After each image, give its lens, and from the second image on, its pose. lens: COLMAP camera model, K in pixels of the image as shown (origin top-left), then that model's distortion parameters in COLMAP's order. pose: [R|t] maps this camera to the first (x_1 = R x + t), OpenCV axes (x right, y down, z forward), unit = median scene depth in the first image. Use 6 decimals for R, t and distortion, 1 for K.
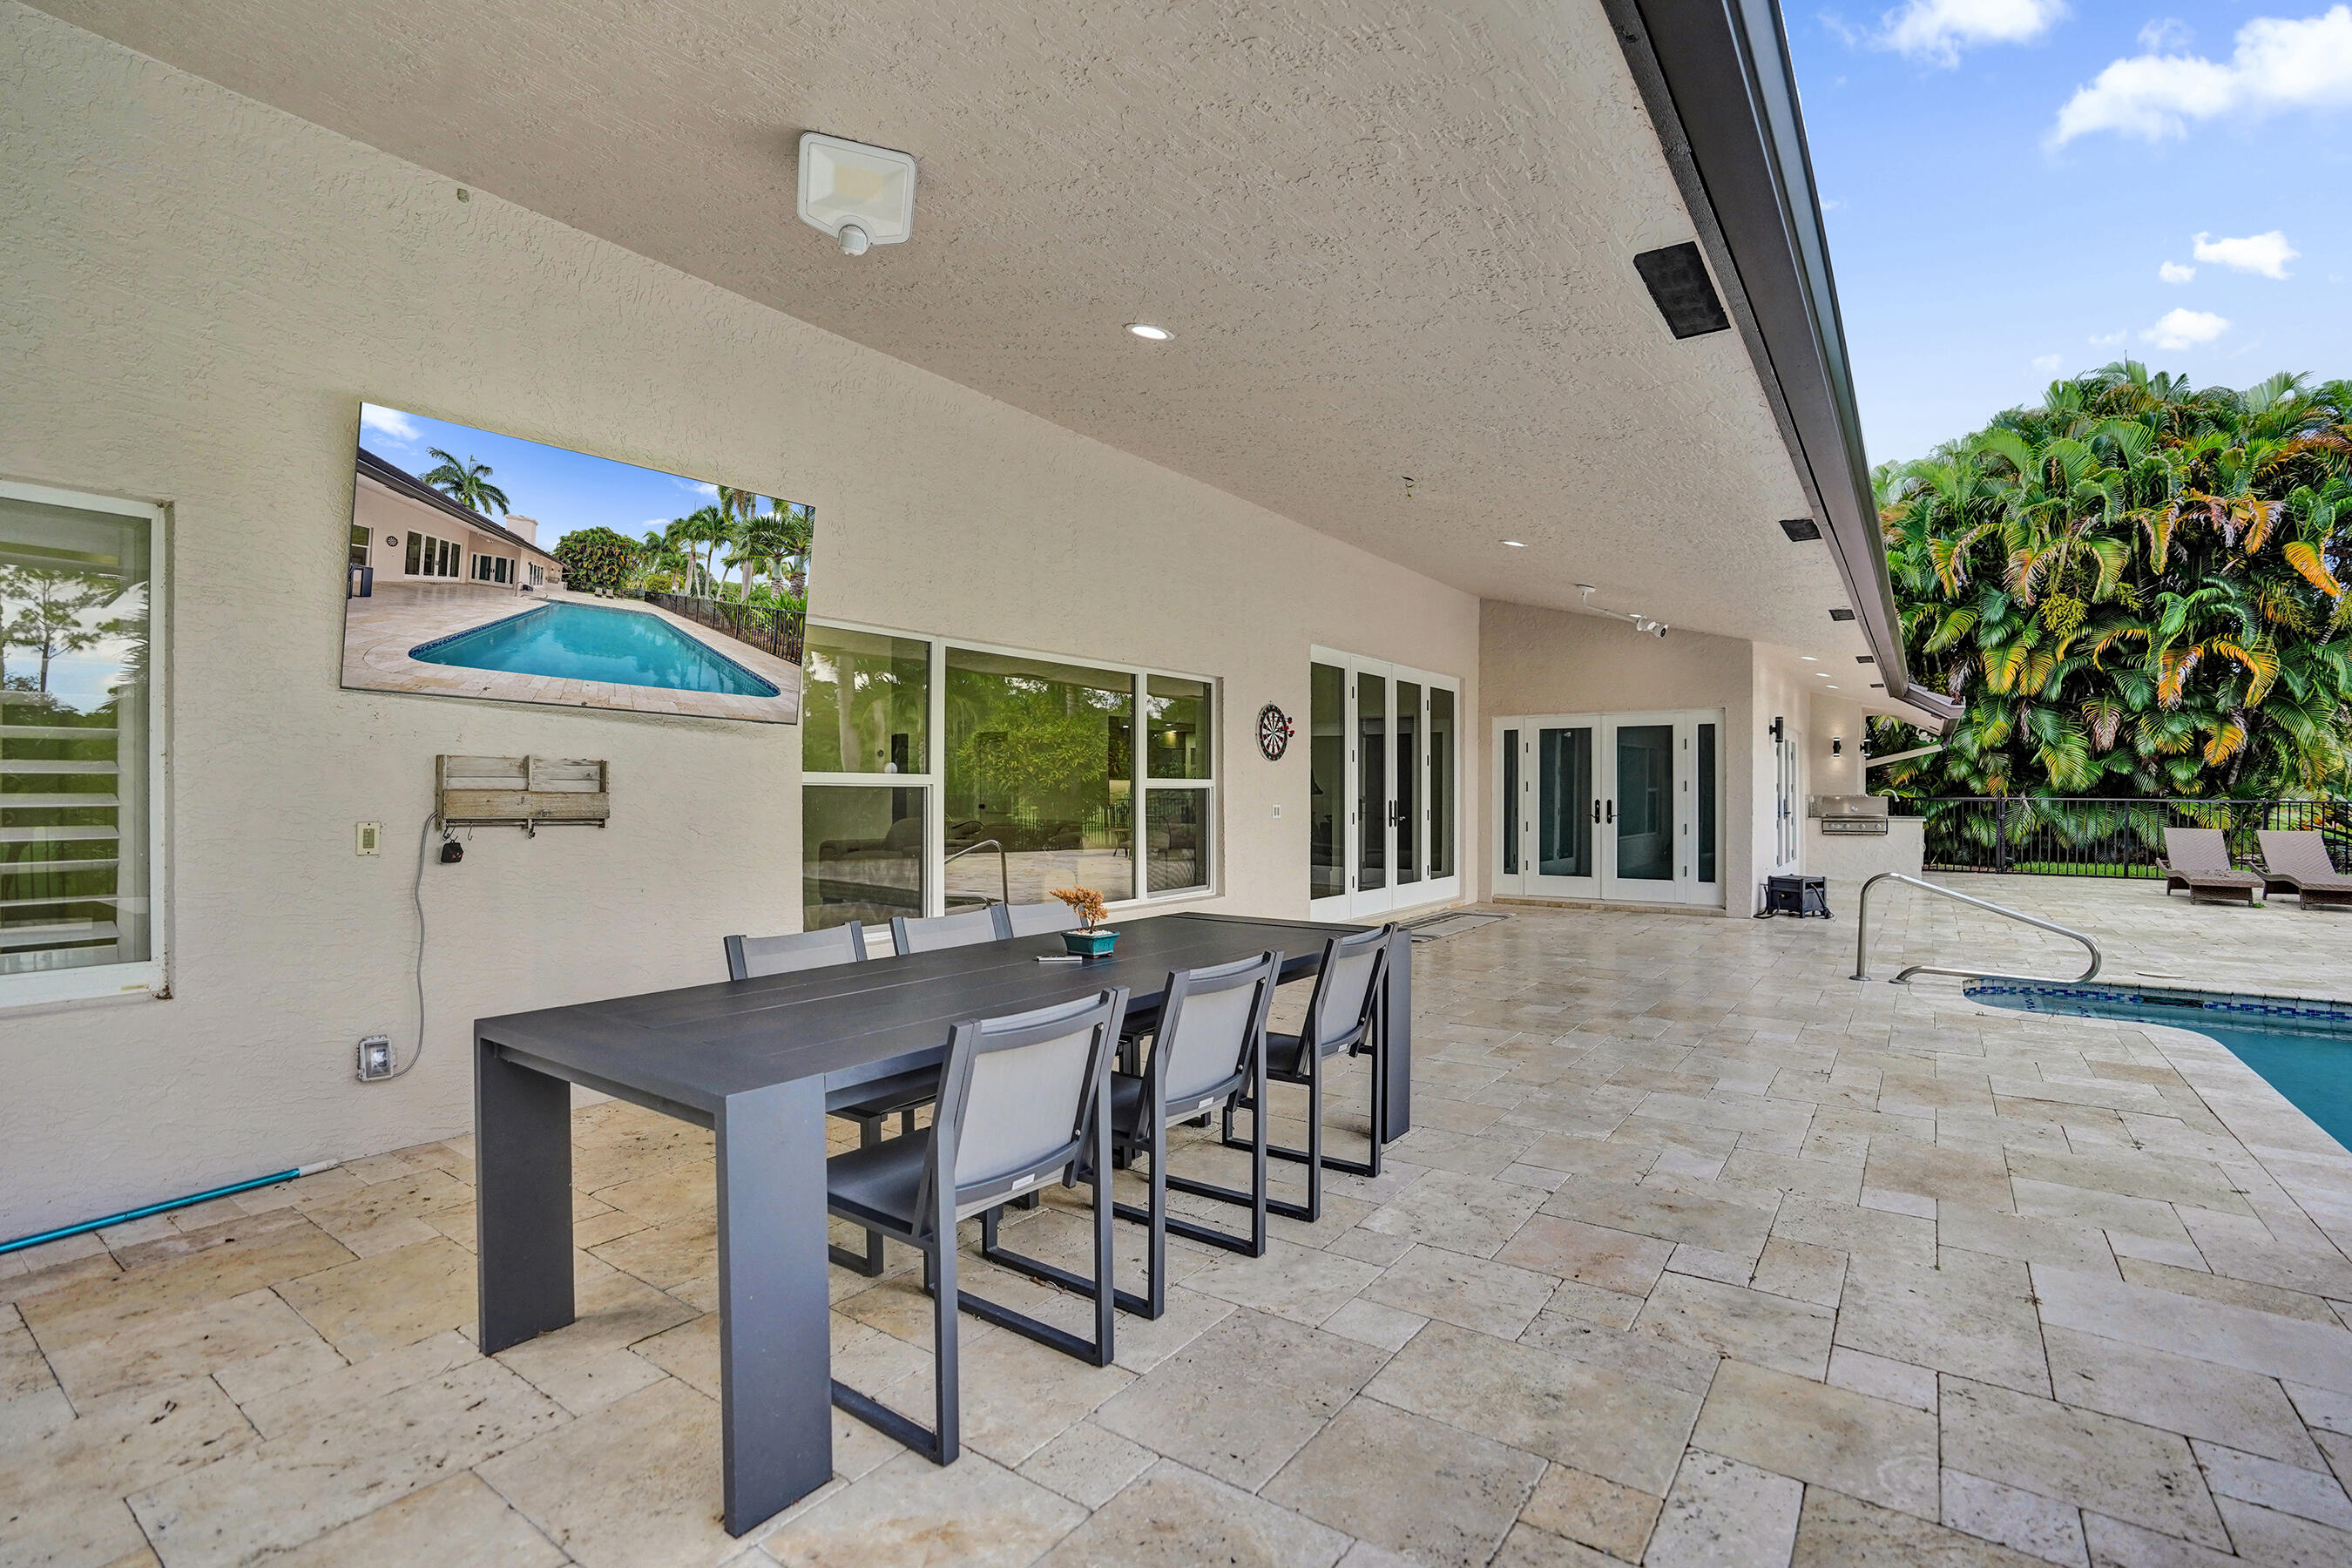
lens RADIAL K [[1076.7, 0, 1176.0], [0, 1076.7, 784.0], [0, 0, 1]] dist [-0.035000, 0.000199]
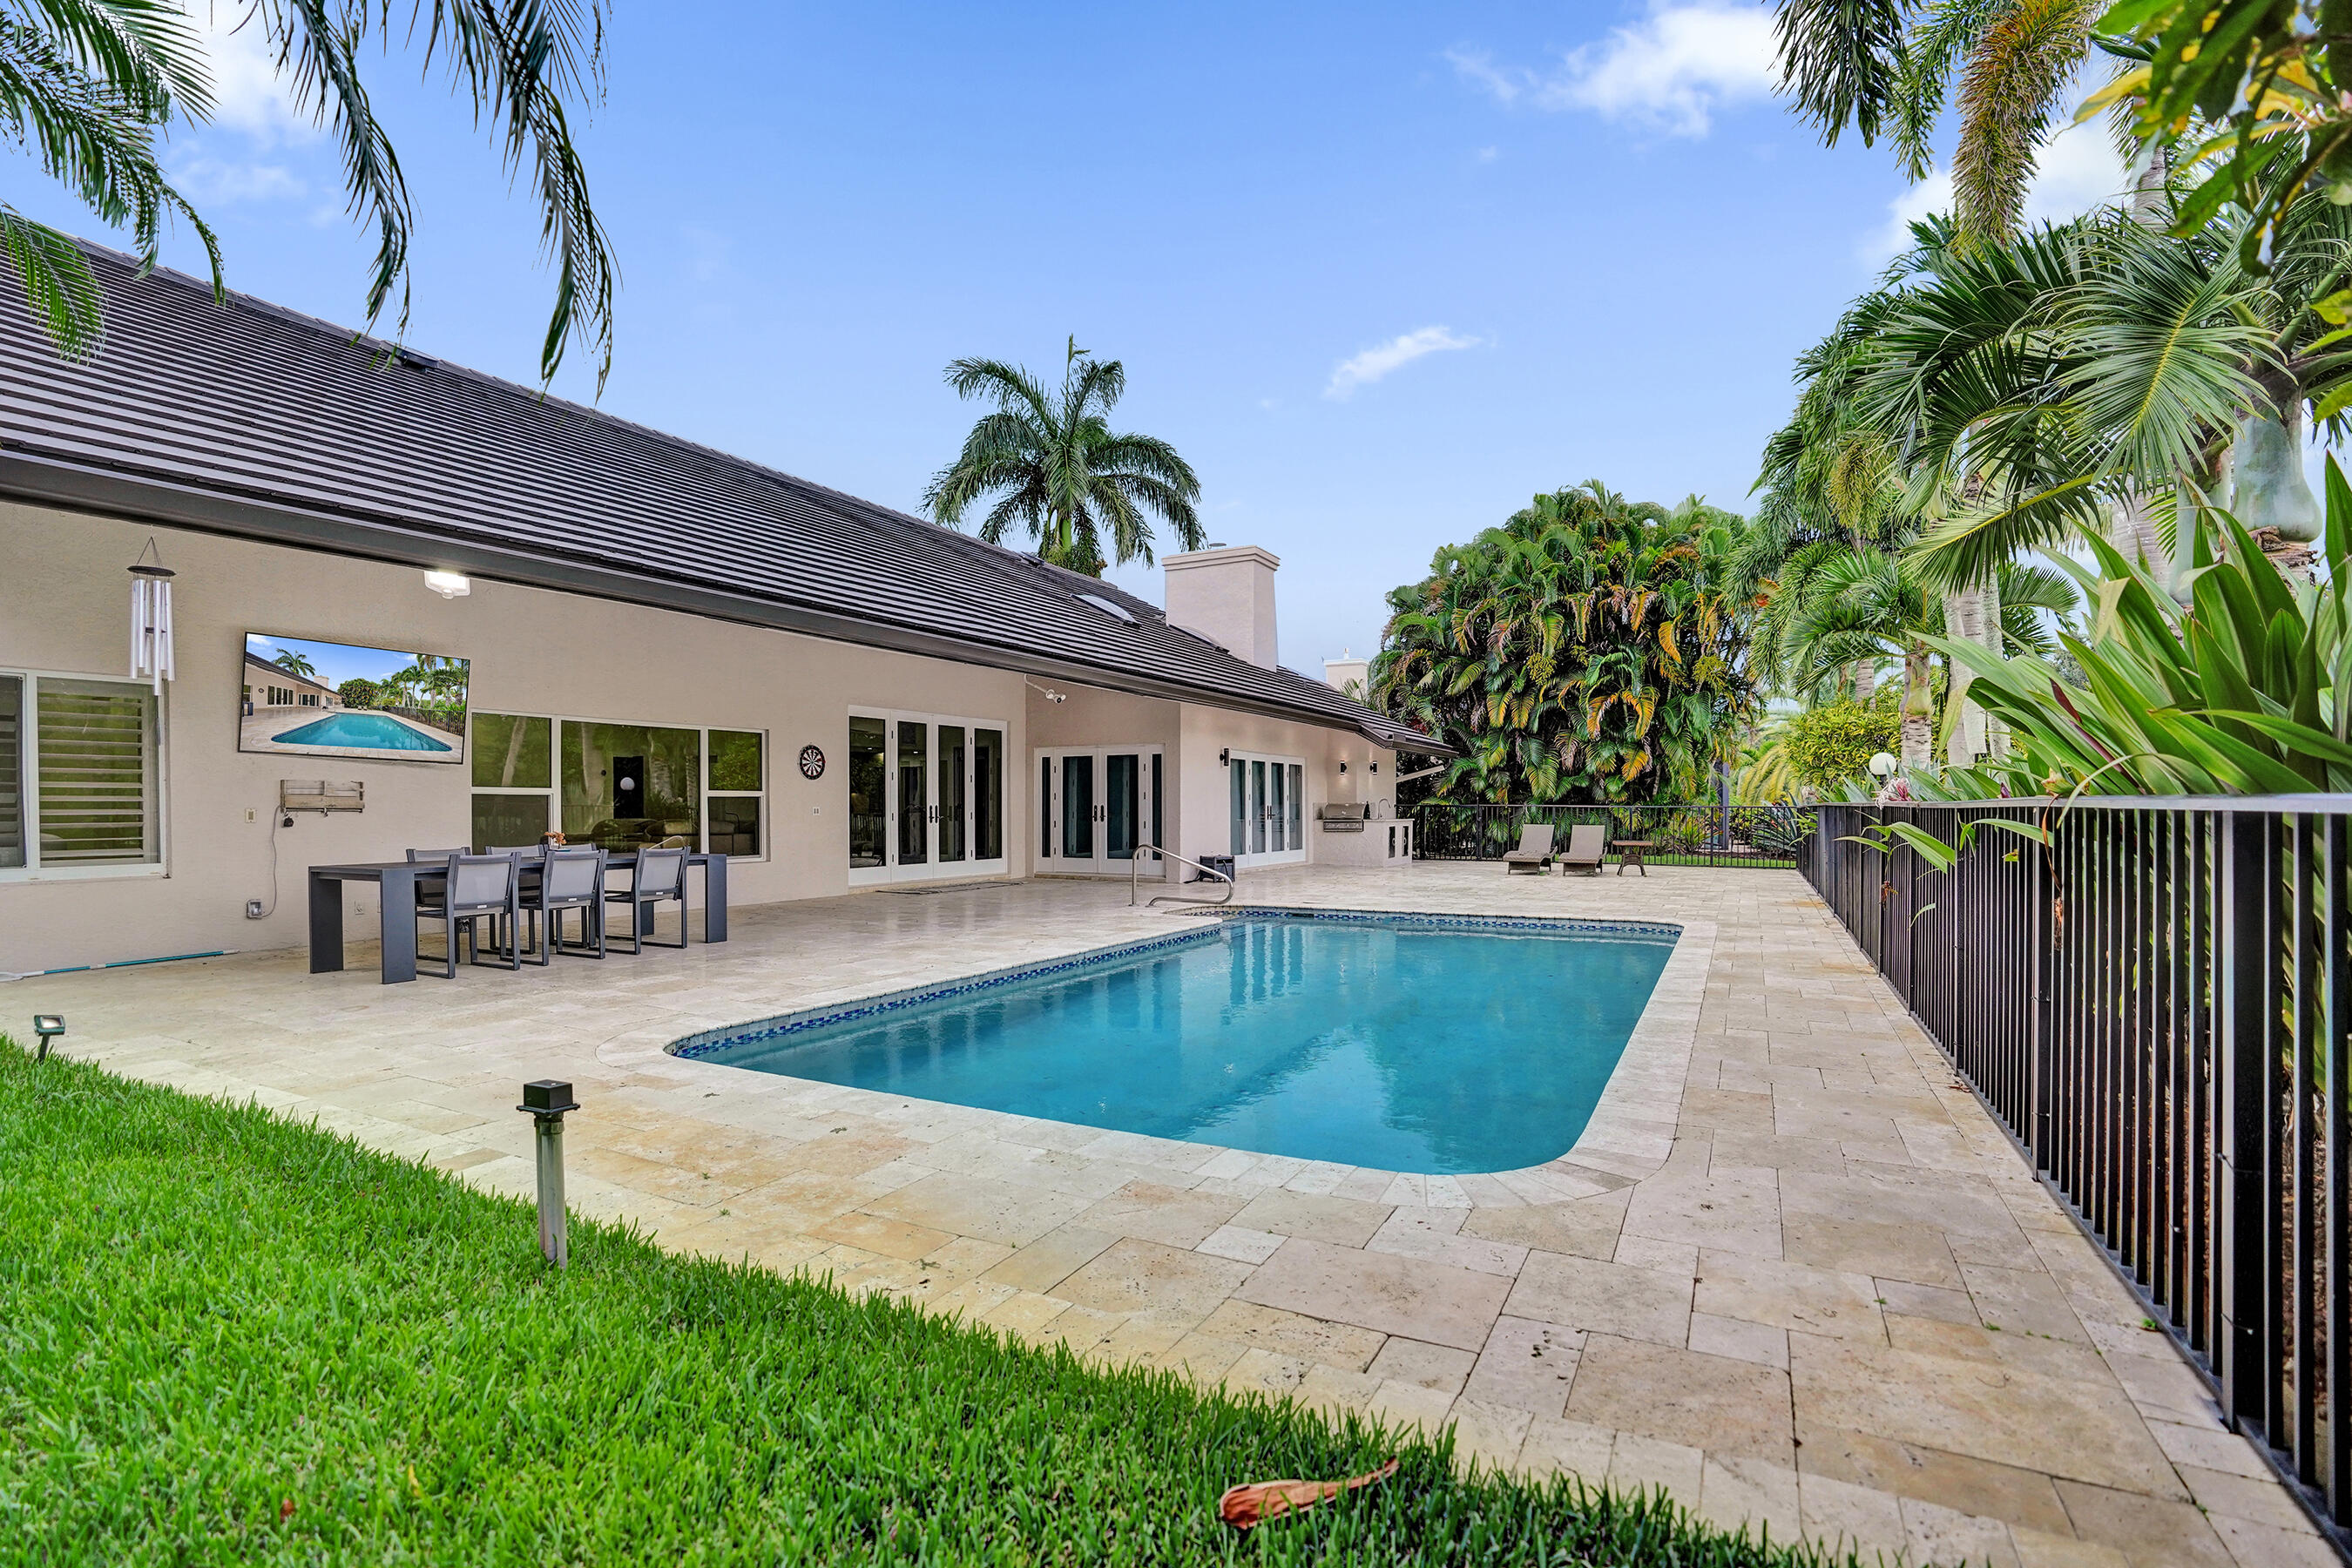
lens RADIAL K [[1160.6, 0, 1224.3], [0, 1160.6, 826.5], [0, 0, 1]] dist [-0.000848, -0.000038]
pose [[0.983886, -0.006981, 0.178663, 0.392717], [0.002788, 0.999715, 0.023708, 0.009197], [-0.178778, -0.022828, 0.983625, -0.838054]]
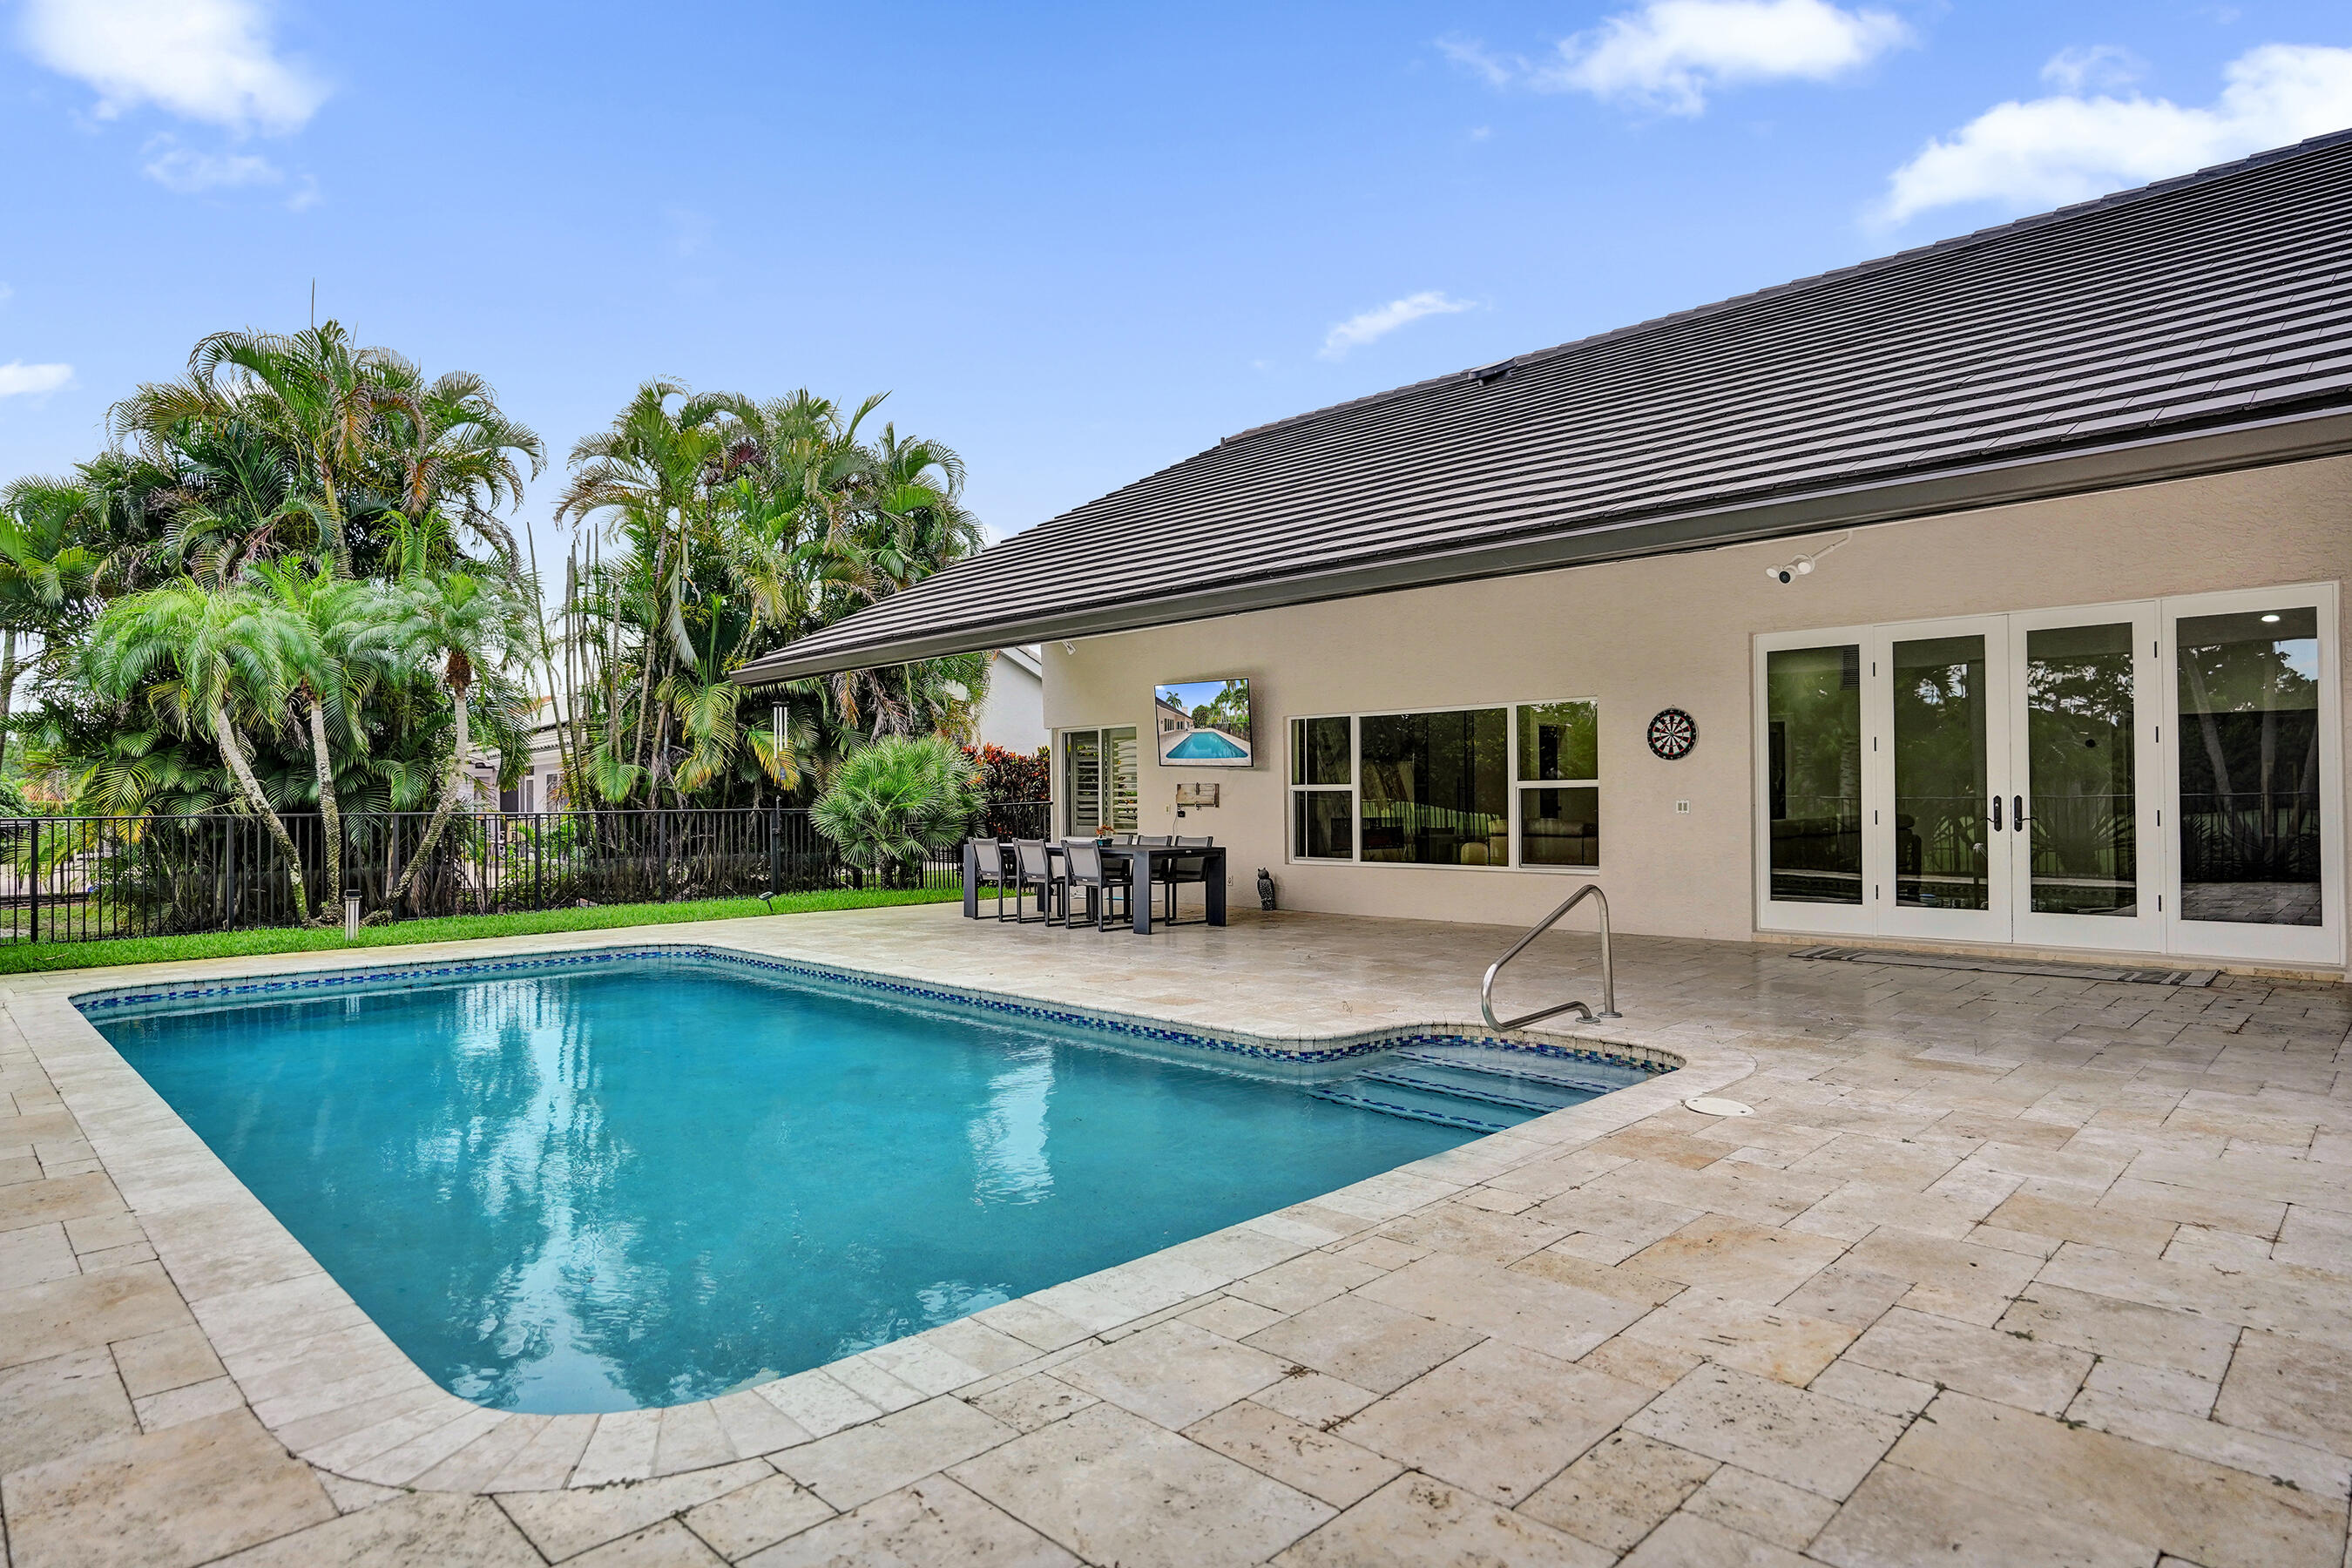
lens RADIAL K [[1272.6, 0, 1186.2], [0, 1272.6, 793.3], [0, 0, 1]] dist [-0.017184, -0.000034]
pose [[-0.127760, -0.020401, -0.991595, 1.427441], [0.002884, 0.999777, -0.020941, 0.037692], [0.991801, -0.005535, -0.127672, 0.671604]]
